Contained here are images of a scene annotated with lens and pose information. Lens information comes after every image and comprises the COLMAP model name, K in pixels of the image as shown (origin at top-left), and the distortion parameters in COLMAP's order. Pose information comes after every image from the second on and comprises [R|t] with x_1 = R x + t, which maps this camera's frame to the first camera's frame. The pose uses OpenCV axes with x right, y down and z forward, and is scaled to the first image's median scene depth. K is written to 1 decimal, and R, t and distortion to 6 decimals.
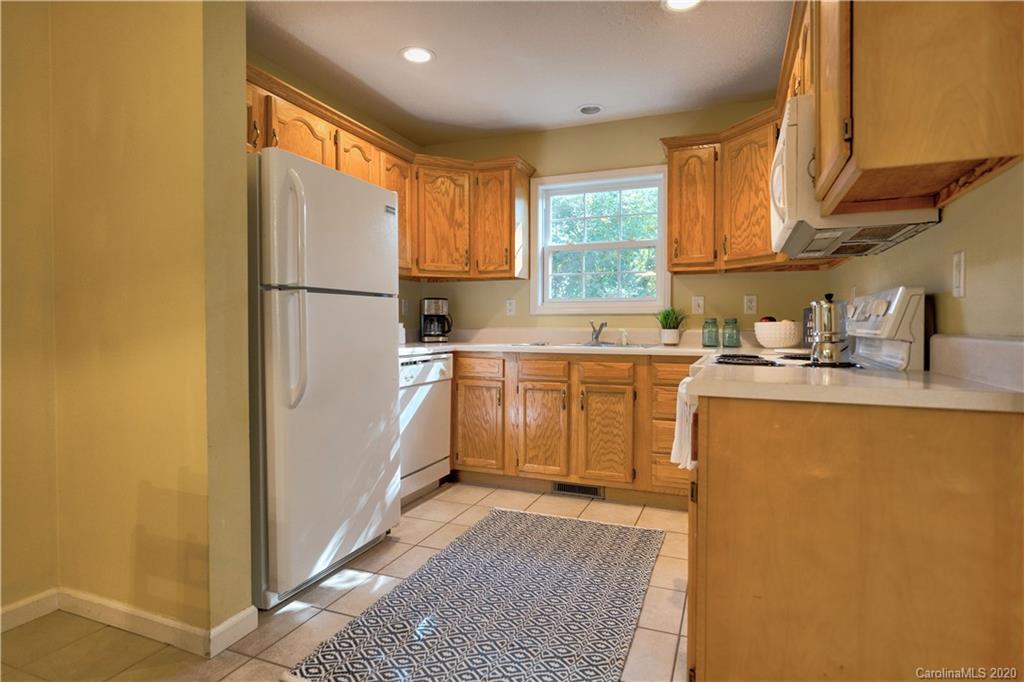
lens RADIAL K [[536.8, 0, 512.0], [0, 536.8, 341.0], [0, 0, 1]] dist [-0.002398, -0.000215]
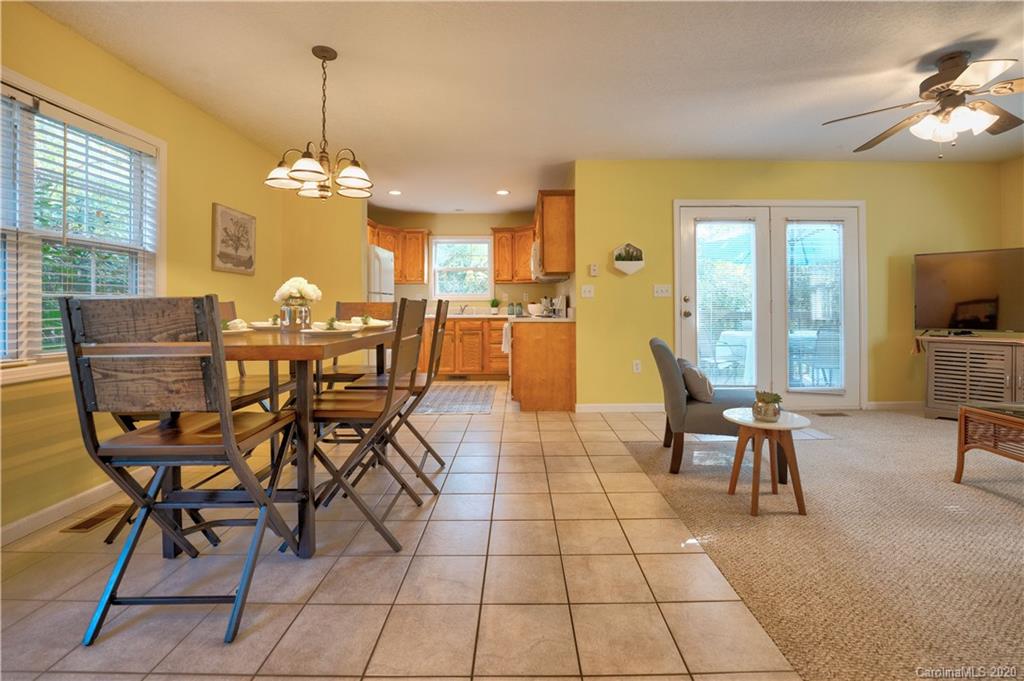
lens RADIAL K [[447.5, 0, 516.1], [0, 447.5, 304.5], [0, 0, 1]] dist [-0.023303, 0.000364]
pose [[0.926397, -0.003544, 0.376532, -0.377288], [0.015752, 0.999445, -0.029346, 0.025949], [-0.376219, 0.033117, 0.925939, -0.898452]]
